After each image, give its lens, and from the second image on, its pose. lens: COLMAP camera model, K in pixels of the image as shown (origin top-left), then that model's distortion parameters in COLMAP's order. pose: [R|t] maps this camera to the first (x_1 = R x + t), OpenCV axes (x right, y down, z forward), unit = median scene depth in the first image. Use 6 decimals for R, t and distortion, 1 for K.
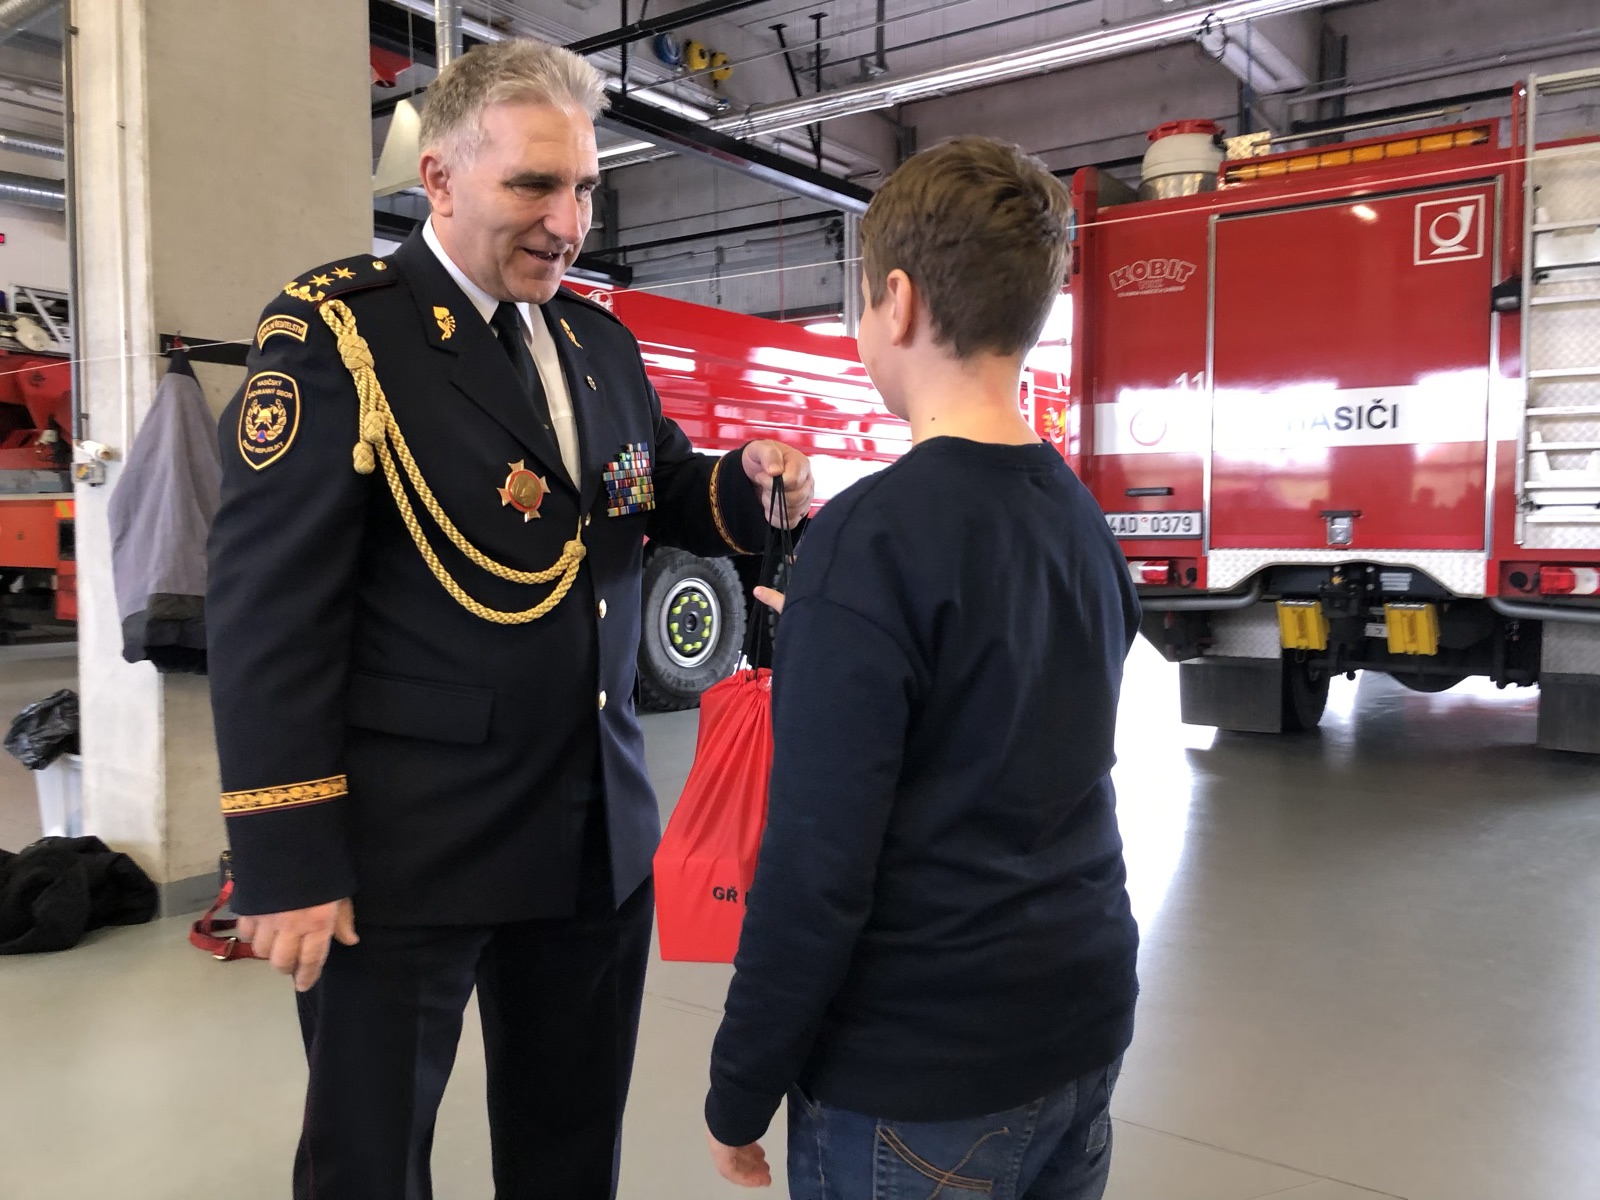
lens RADIAL K [[1312.2, 0, 815.3], [0, 1312.2, 585.9], [0, 0, 1]] dist [0.020317, -0.019707]
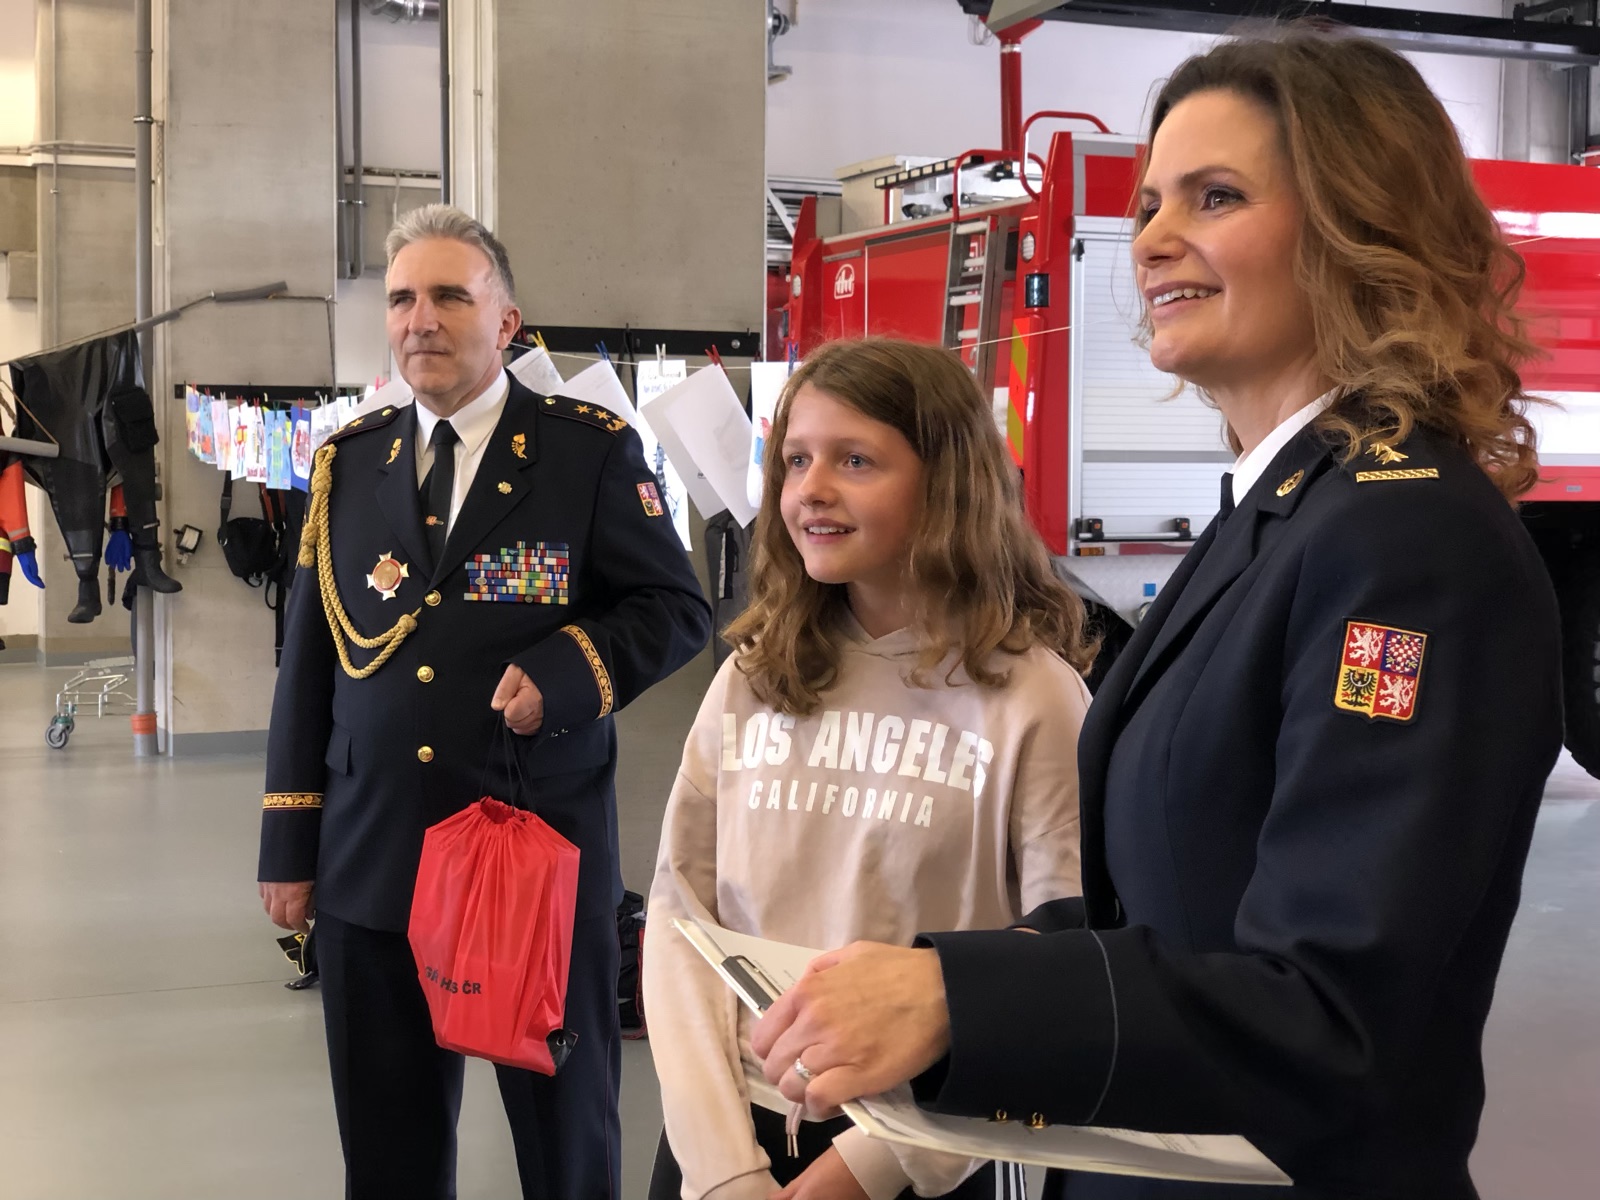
lens RADIAL K [[2432.9, 0, 806.6], [0, 2432.9, 600.0], [0, 0, 1]] dist [-0.016664, 0.000000]
pose [[0.856828, 0.037120, -0.514264, 0.175107], [-0.030921, 0.999309, 0.020613, -0.014884], [0.514674, -0.001760, 0.857384, -0.101158]]
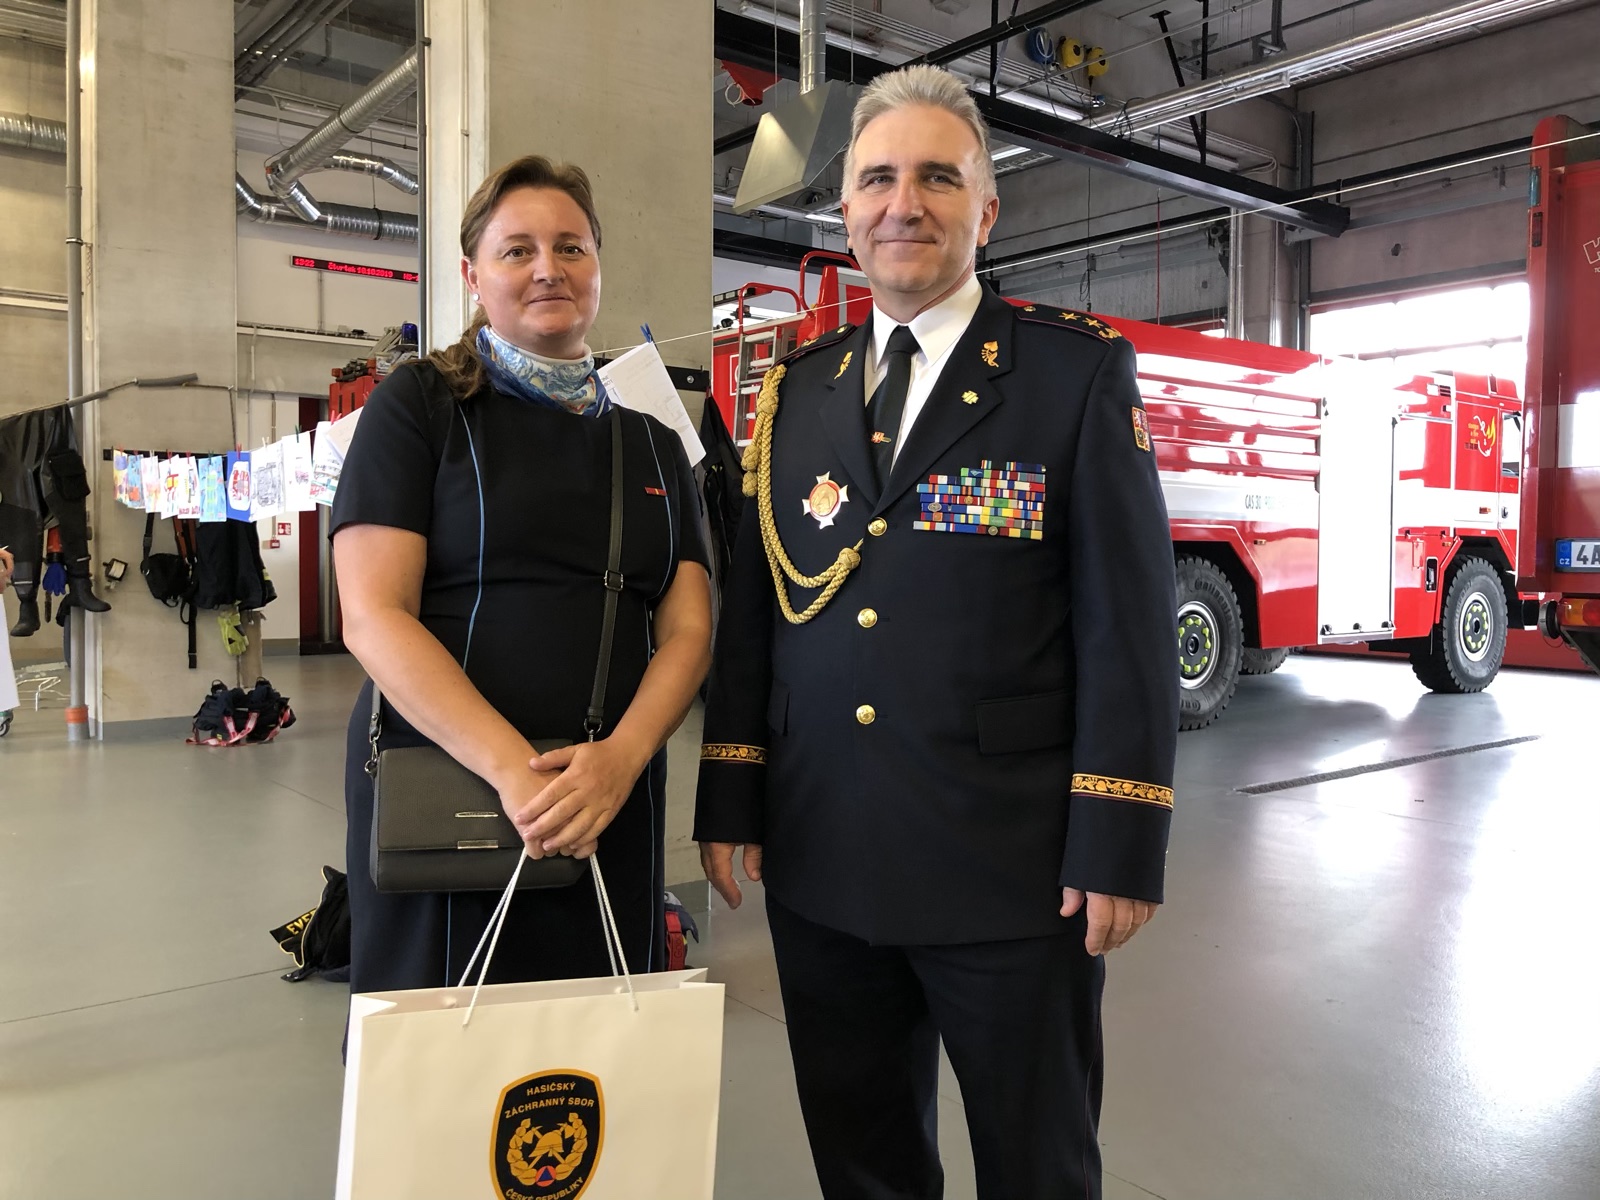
lens RADIAL K [[1312.2, 0, 813.8], [0, 1312.2, 596.7], [0, 0, 1]] dist [0.020317, -0.019707]
pose [[0.962292, 0.020238, -0.271263, -0.003774], [-0.022141, 0.999747, -0.003958, -0.003533], [0.271115, 0.009814, 0.962497, 0.047194]]
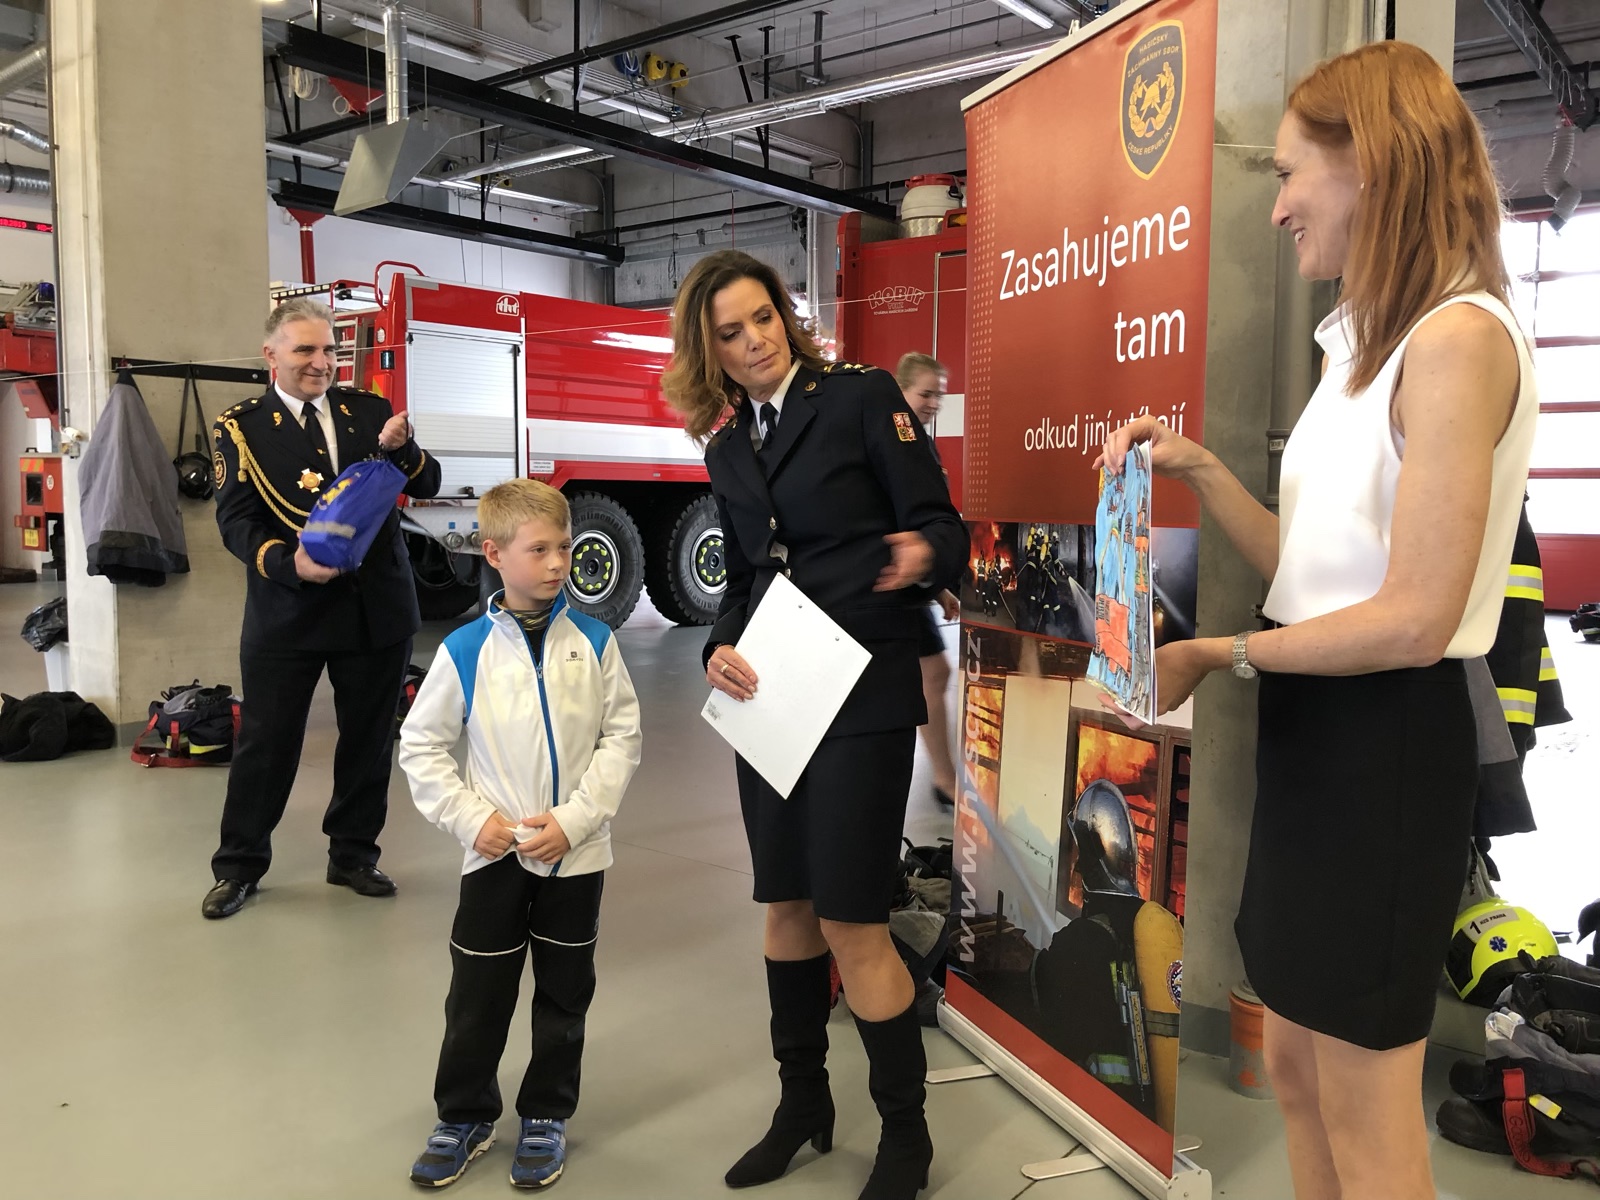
lens RADIAL K [[1312.2, 0, 812.1], [0, 1312.2, 597.7], [0, 0, 1]] dist [0.020317, -0.019707]
pose [[0.998589, 0.016798, -0.050378, 0.123160], [-0.014757, 0.999066, 0.040607, 0.002852], [0.051013, -0.039806, 0.997904, -0.151422]]
